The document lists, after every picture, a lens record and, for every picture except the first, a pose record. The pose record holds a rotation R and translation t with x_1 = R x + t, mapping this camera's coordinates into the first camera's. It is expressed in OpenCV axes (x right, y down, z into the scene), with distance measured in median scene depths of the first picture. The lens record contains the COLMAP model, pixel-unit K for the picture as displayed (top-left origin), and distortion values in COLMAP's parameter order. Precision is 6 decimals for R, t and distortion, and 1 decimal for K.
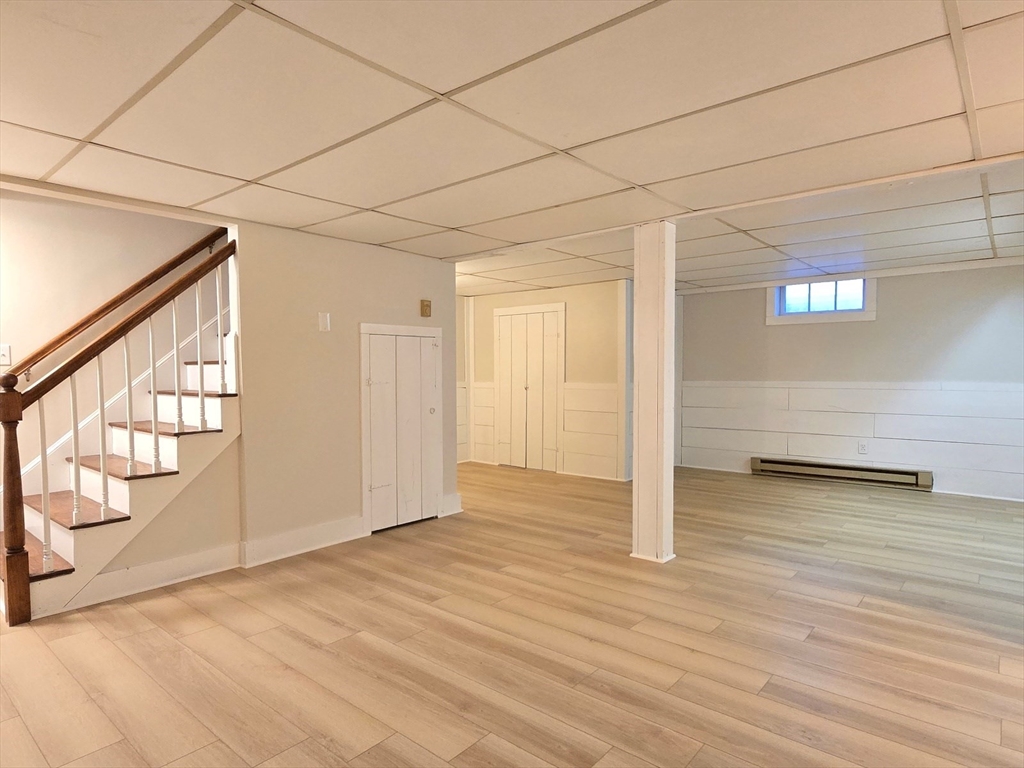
lens RADIAL K [[627.3, 0, 504.6], [0, 627.3, 388.0], [0, 0, 1]] dist [0.001849, 0.000037]
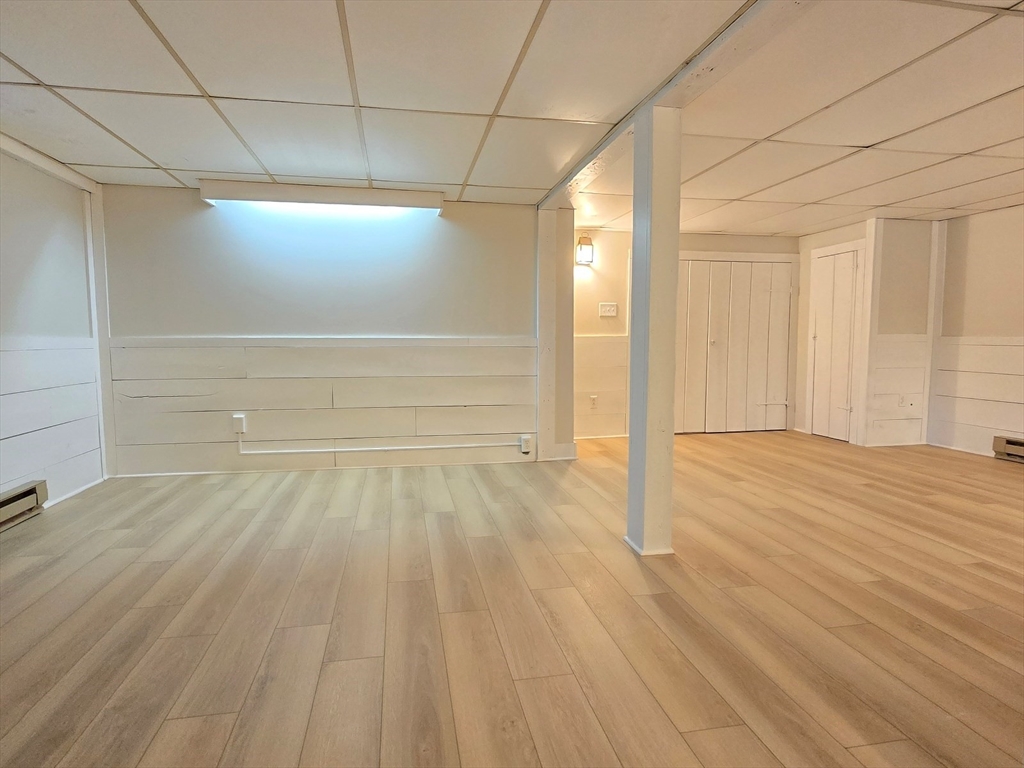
lens RADIAL K [[627.3, 0, 504.6], [0, 627.3, 388.0], [0, 0, 1]] dist [0.001849, 0.000037]
pose [[-0.803503, -0.045196, 0.593583, -0.069847], [0.027055, 0.993311, 0.112254, -0.017634], [-0.594686, 0.106256, -0.796905, 1.634096]]
